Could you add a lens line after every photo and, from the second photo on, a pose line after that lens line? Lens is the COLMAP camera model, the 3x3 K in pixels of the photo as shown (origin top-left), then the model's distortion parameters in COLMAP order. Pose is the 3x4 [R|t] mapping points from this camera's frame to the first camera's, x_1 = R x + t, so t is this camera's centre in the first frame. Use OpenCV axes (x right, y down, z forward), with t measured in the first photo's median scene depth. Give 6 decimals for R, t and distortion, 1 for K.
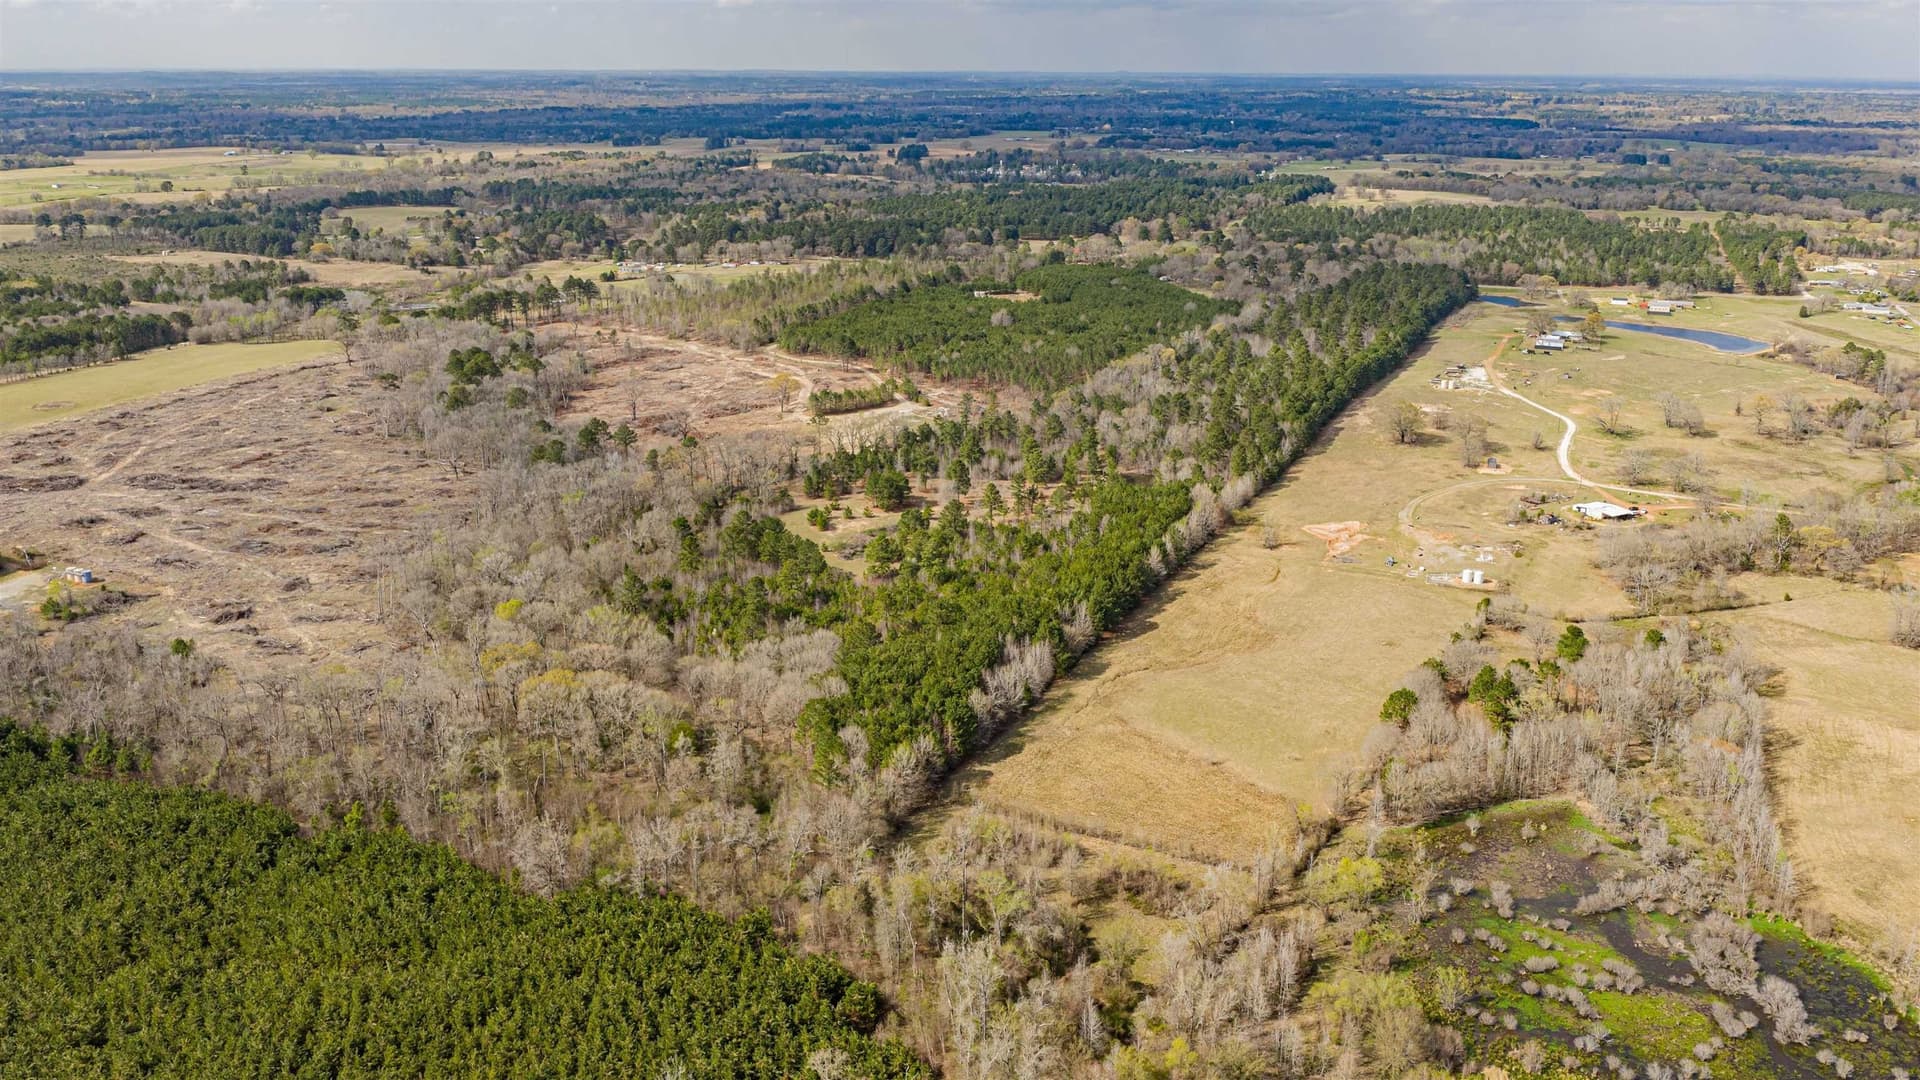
lens RADIAL K [[1566.0, 0, 960.0], [0, 1566.0, 540.0], [0, 0, 1]] dist [0.082522, -0.257412]
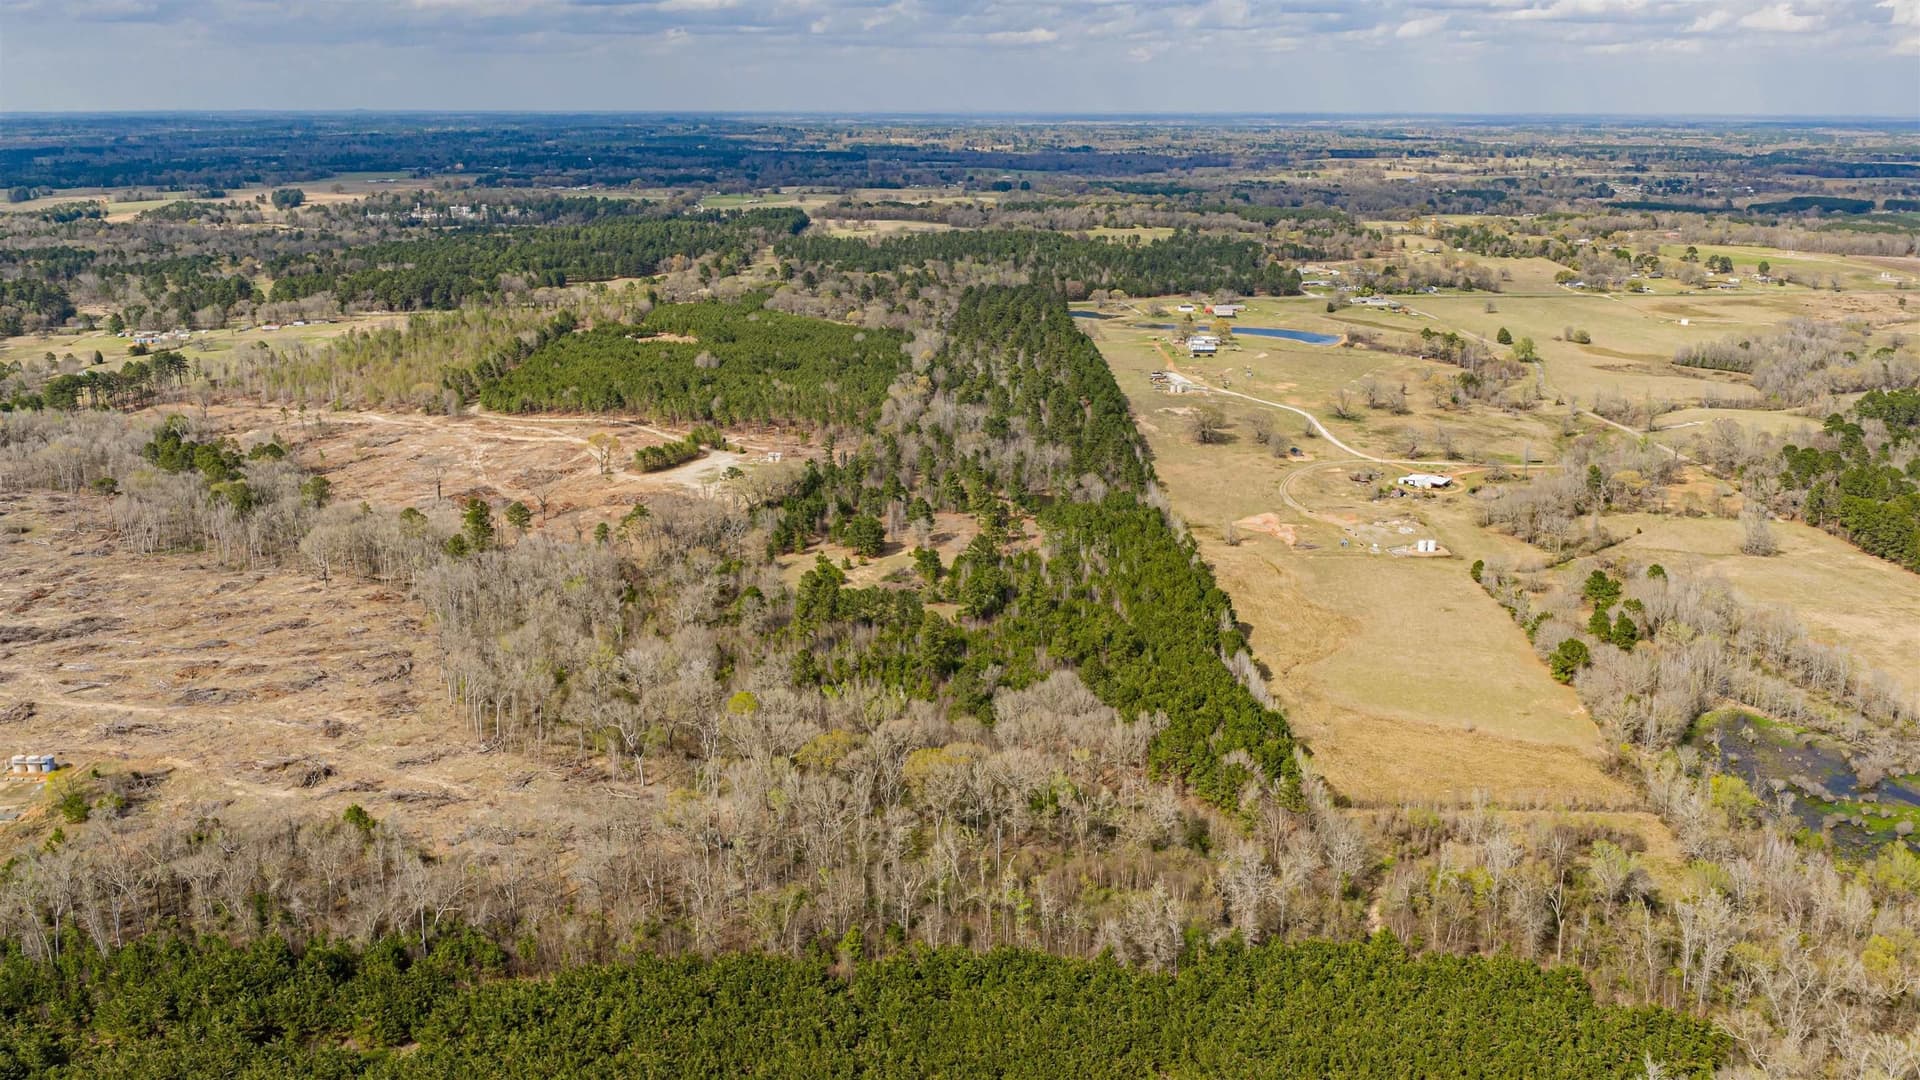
lens RADIAL K [[1546.0, 0, 960.0], [0, 1546.0, 540.0], [0, 0, 1]] dist [-0.004343, -0.001077]
pose [[0.897925, -0.121126, 0.423154, -0.394833], [0.128426, 0.991654, 0.011338, -0.032471], [-0.420996, 0.044163, 0.905987, 0.101134]]
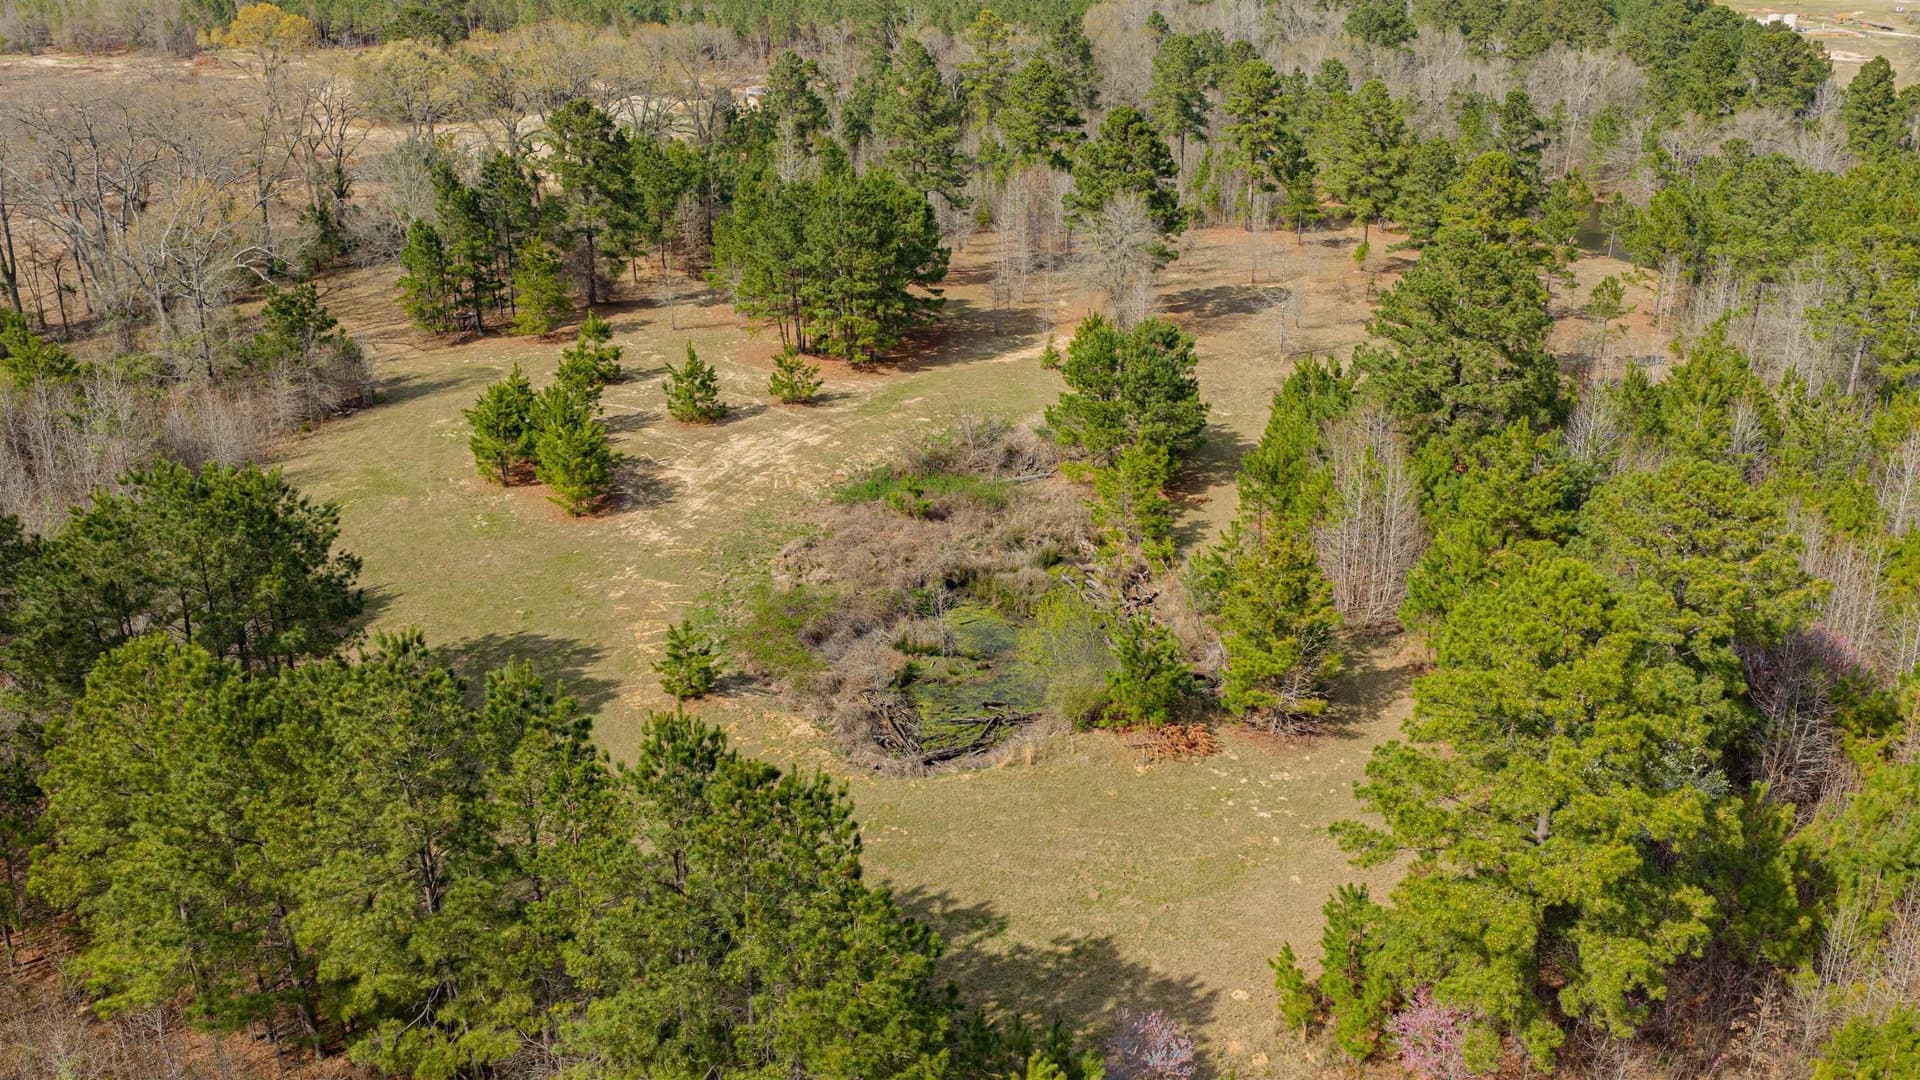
lens RADIAL K [[1566.0, 0, 960.0], [0, 1566.0, 540.0], [0, 0, 1]] dist [0.082522, -0.257412]
pose [[0.959445, -0.110422, 0.259367, -0.087278], [0.090543, 0.992049, 0.087414, -0.012960], [-0.266958, -0.060385, 0.961815, 0.785661]]
